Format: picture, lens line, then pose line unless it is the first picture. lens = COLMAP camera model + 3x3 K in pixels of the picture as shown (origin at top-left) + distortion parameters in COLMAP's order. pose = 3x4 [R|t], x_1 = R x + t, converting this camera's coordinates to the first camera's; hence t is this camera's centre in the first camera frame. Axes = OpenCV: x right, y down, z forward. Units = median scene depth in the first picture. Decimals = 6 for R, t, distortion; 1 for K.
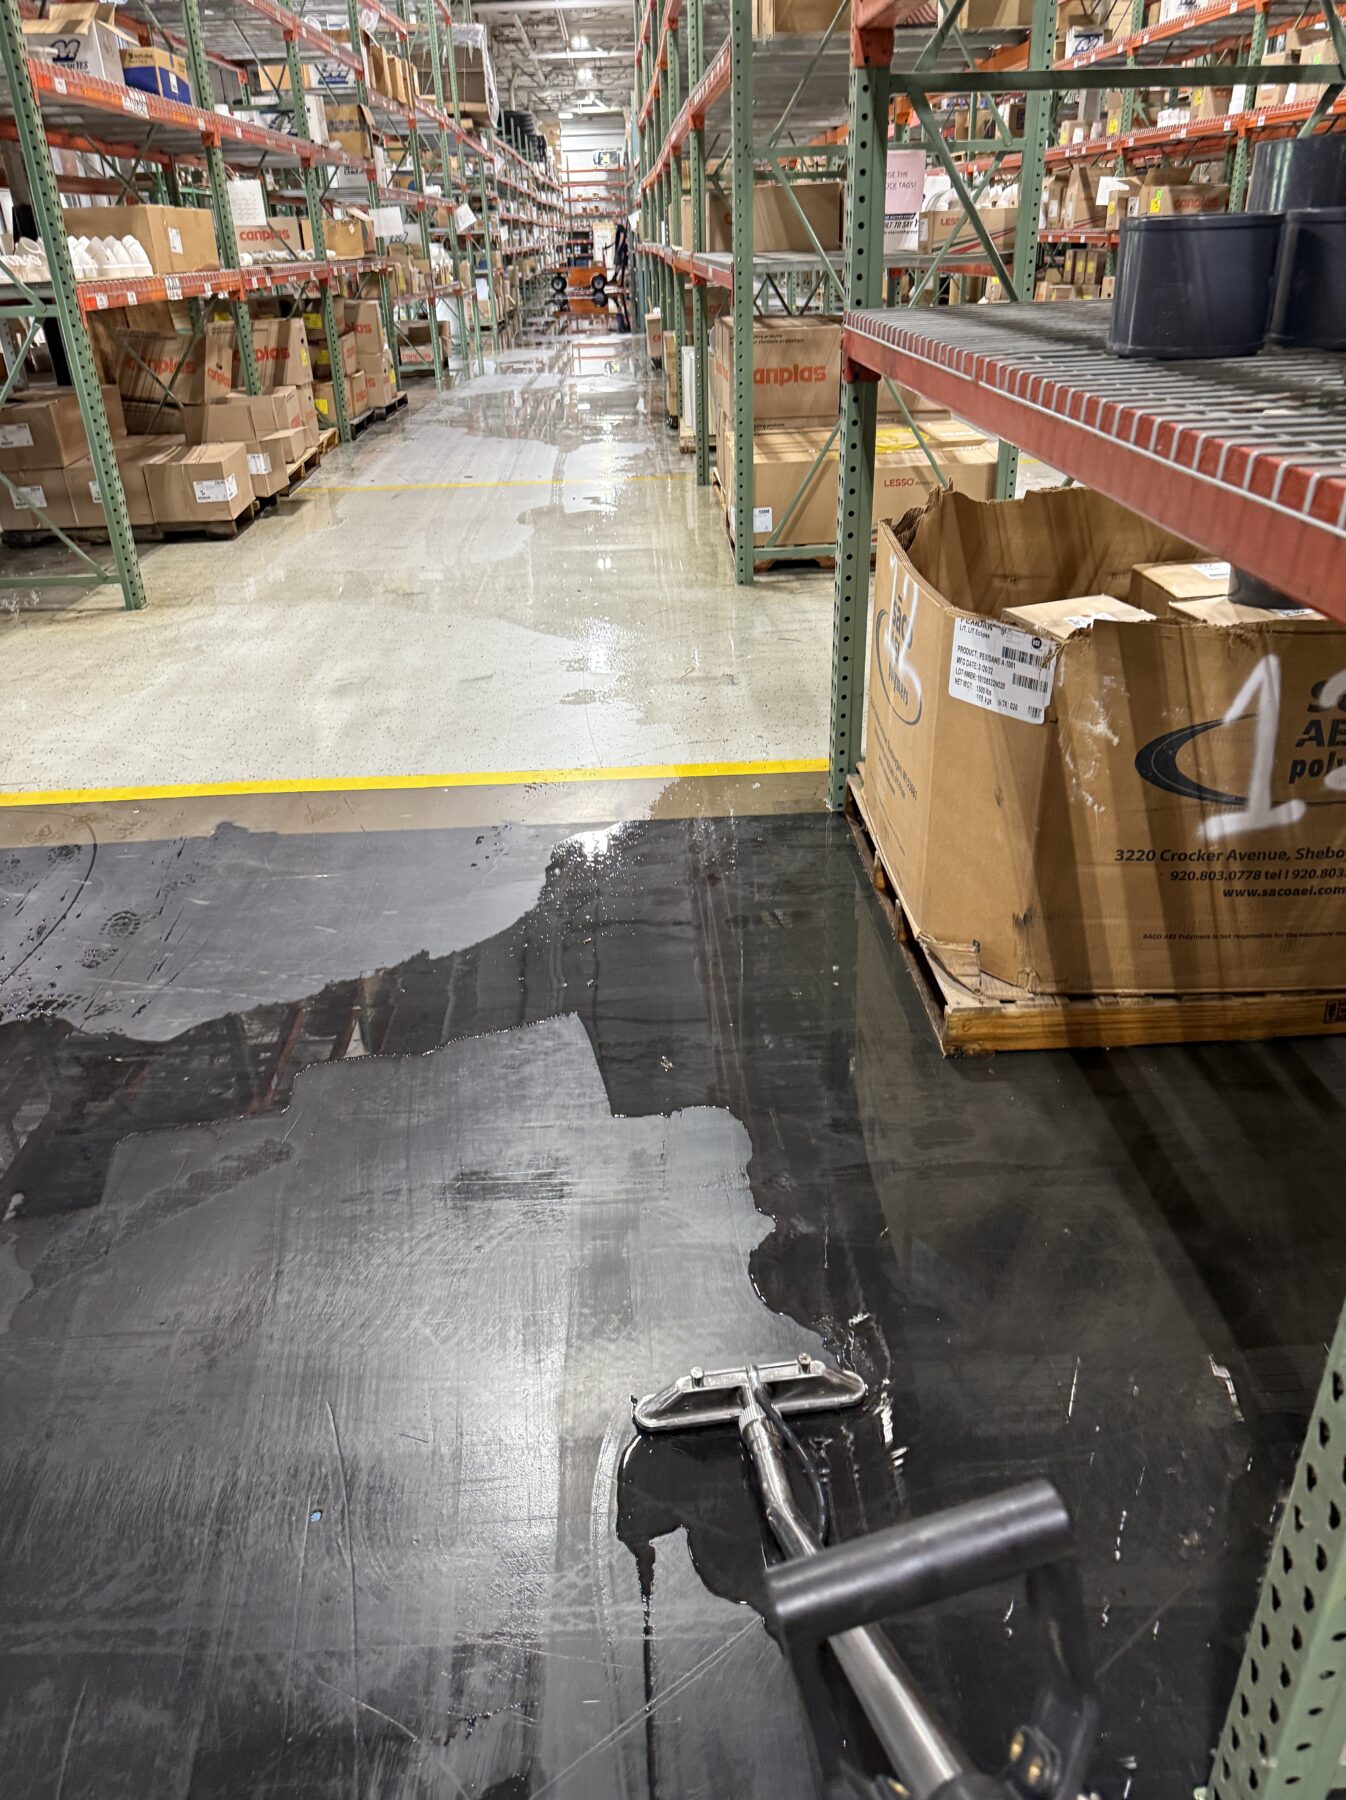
lens RADIAL K [[1269.7, 0, 692.2], [0, 1269.7, 894.6], [0, 0, 1]] dist [-0.003826, -0.009097]
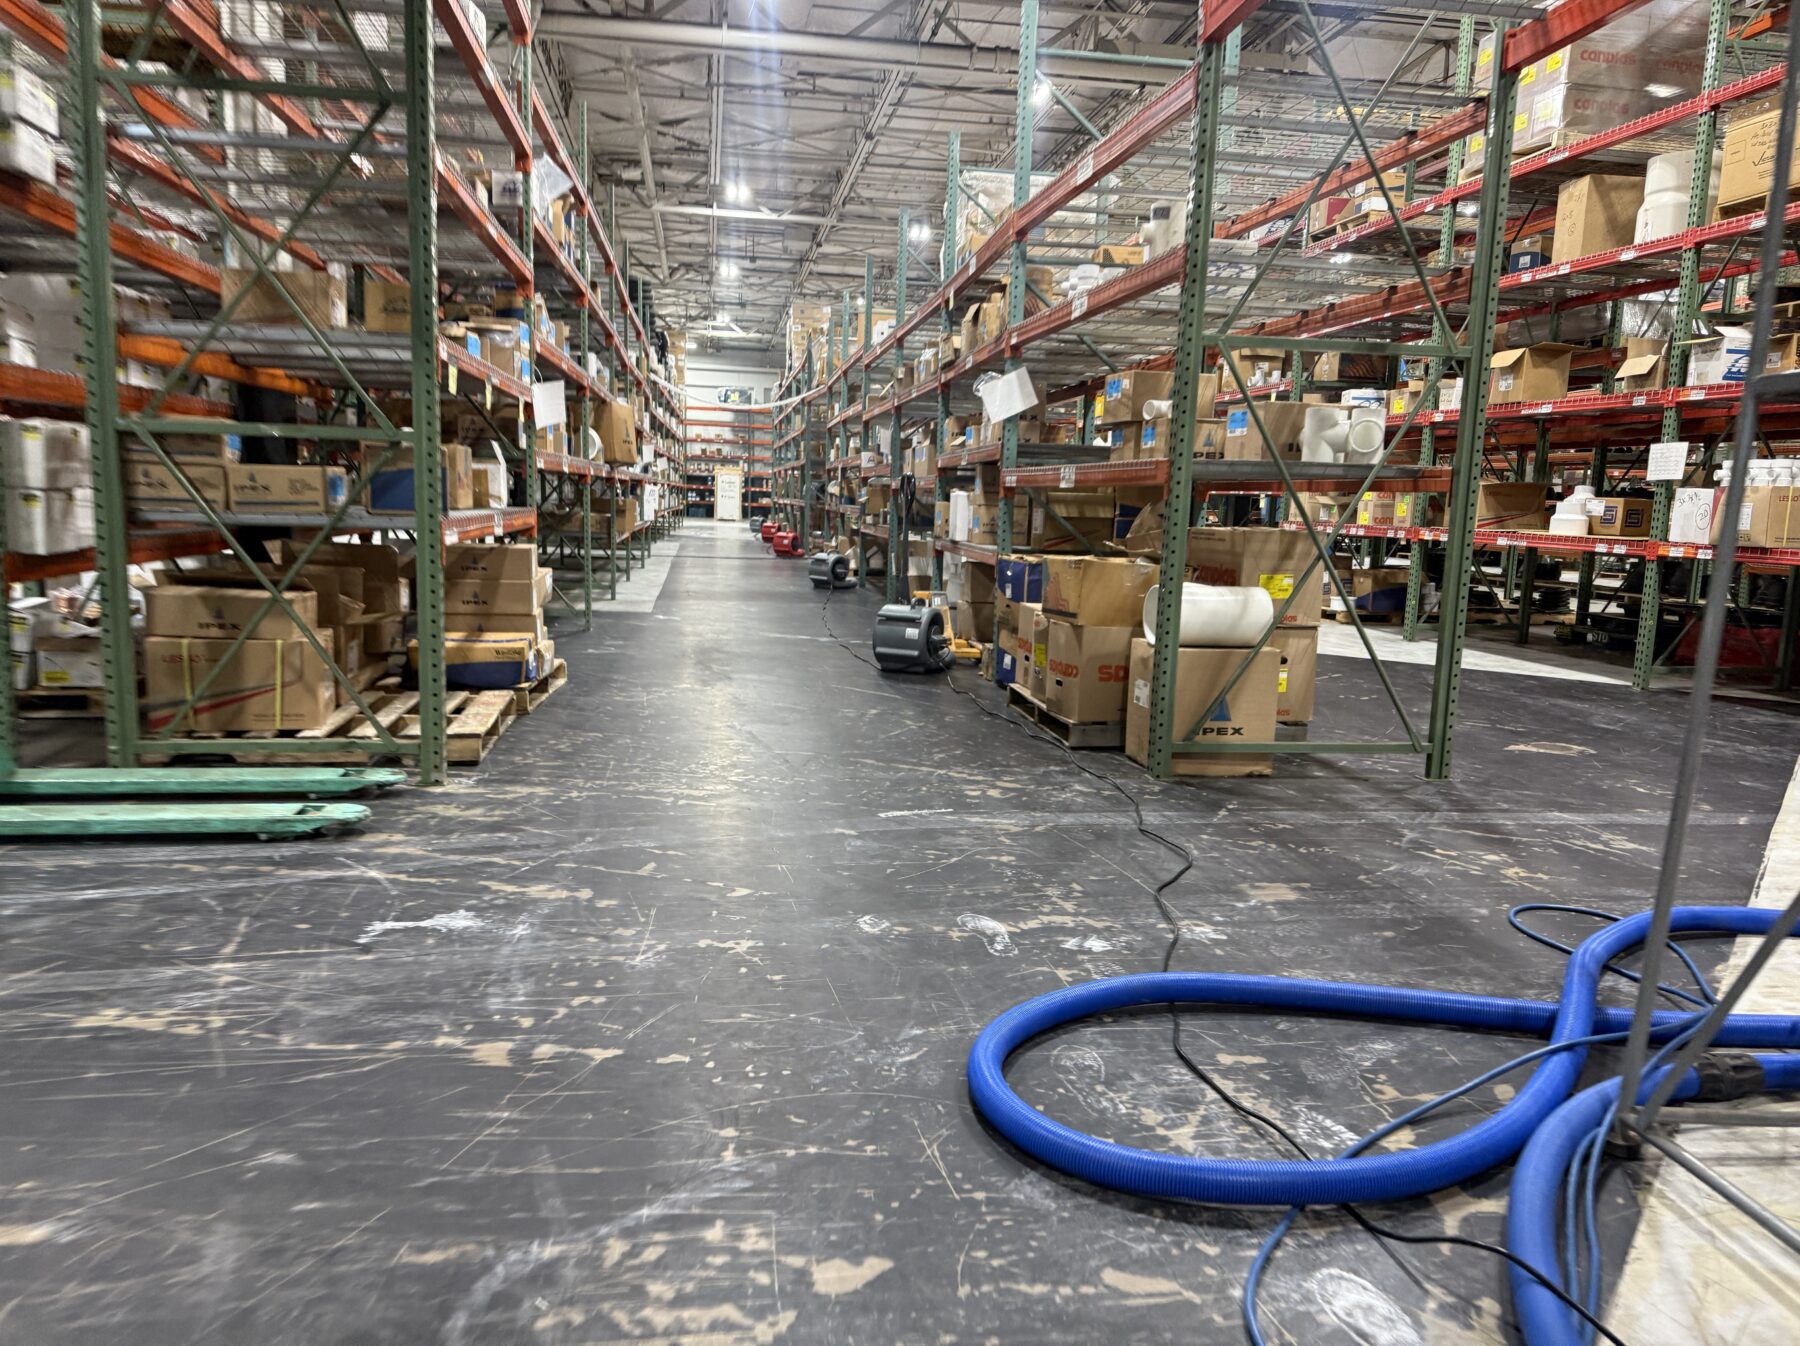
lens RADIAL K [[1269.7, 0, 939.2], [0, 1269.7, 734.3], [0, 0, 1]] dist [-0.003826, -0.009097]
pose [[0.990749, 0.038984, 0.129990, -0.061379], [0.000665, 0.956446, -0.291907, -0.236084], [-0.135708, 0.289293, 0.947572, 0.474302]]
